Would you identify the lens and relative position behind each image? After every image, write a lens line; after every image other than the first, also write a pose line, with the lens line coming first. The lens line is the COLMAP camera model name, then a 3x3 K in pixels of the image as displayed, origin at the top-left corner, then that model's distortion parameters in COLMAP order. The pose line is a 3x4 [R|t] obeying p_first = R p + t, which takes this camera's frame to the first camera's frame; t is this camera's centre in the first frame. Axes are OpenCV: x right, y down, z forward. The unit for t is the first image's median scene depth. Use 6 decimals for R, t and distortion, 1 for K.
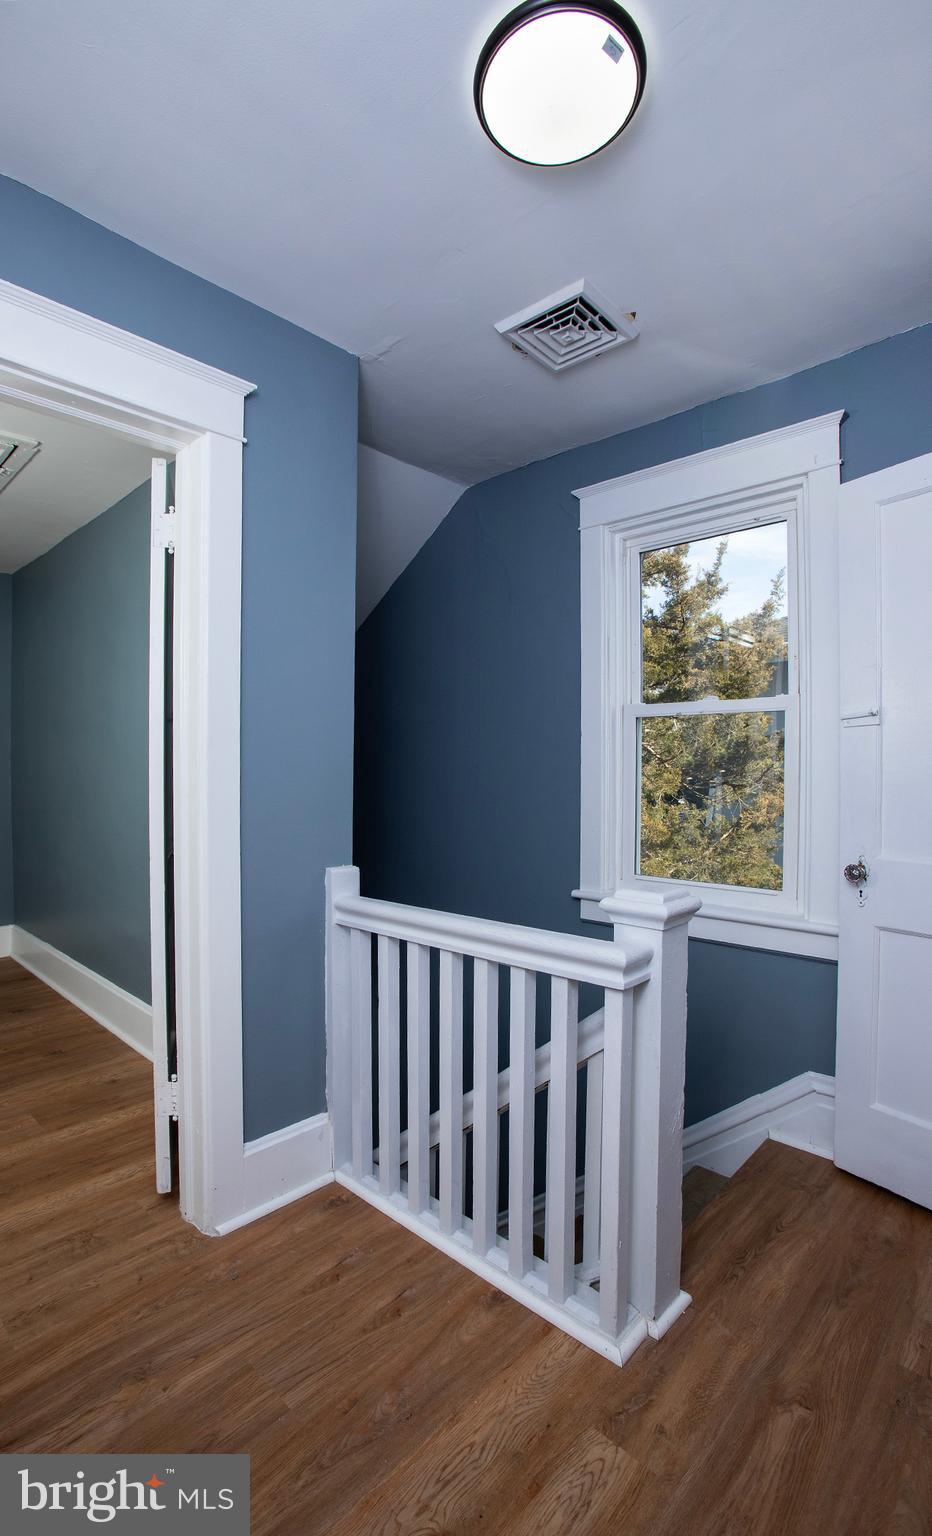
lens RADIAL K [[708.5, 0, 466.0], [0, 708.5, 768.0], [0, 0, 1]] dist [-0.052686, 0.015352]
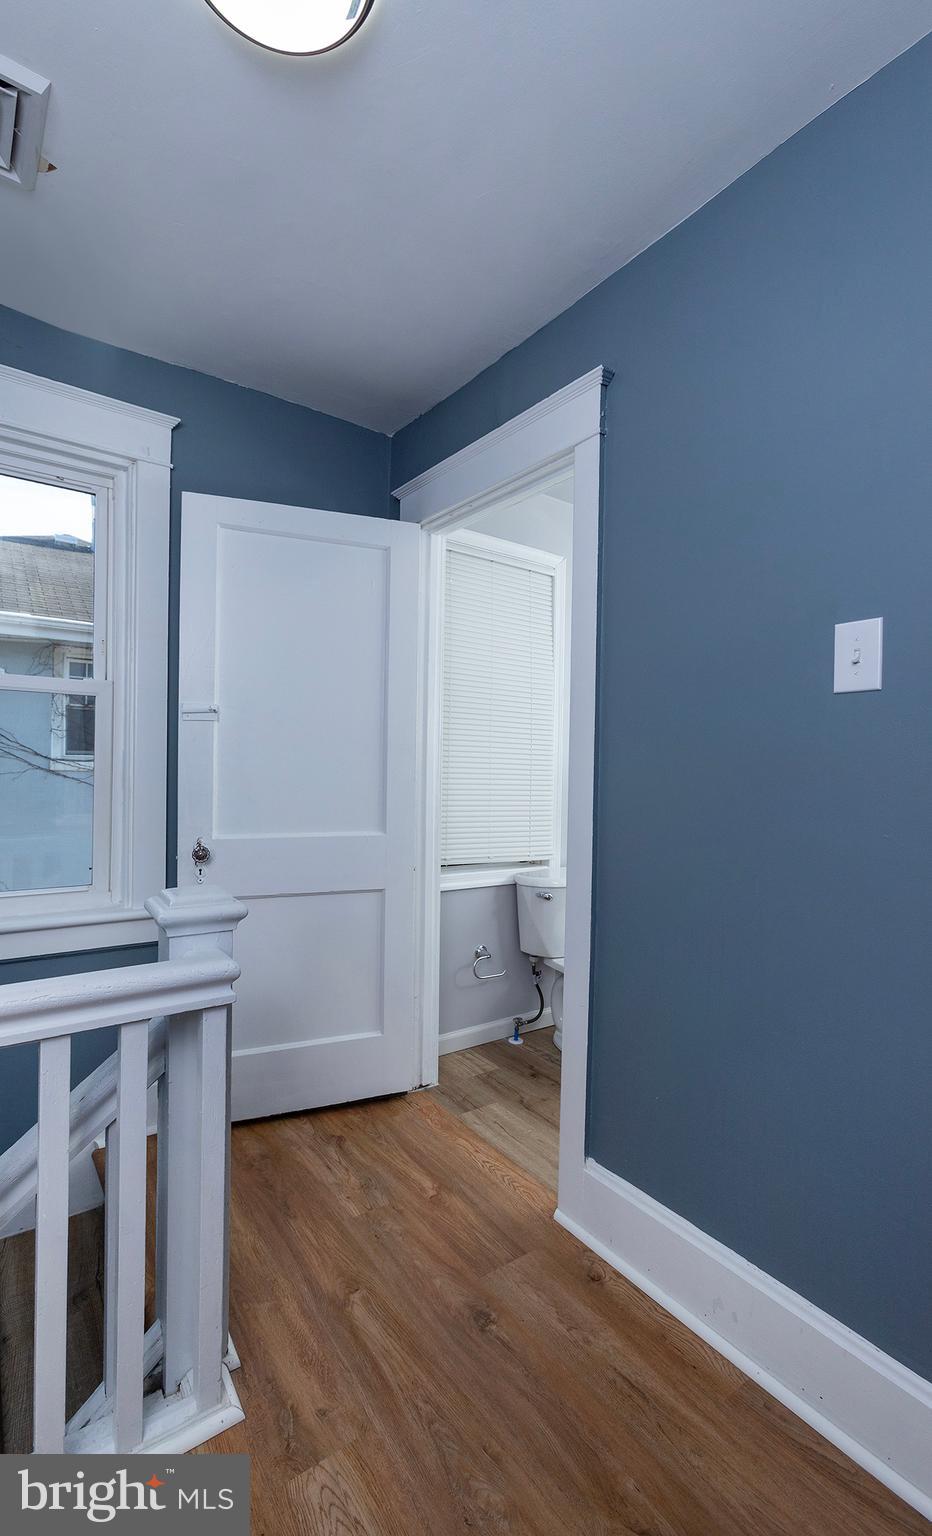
lens RADIAL K [[675.1, 0, 466.0], [0, 675.1, 768.0], [0, 0, 1]] dist [-0.000538, -0.000141]
pose [[0.182018, 0.000204, 0.983295, -0.636373], [-0.021812, 0.999755, 0.003830, 0.002478], [-0.983053, -0.022145, 0.181978, 0.602372]]
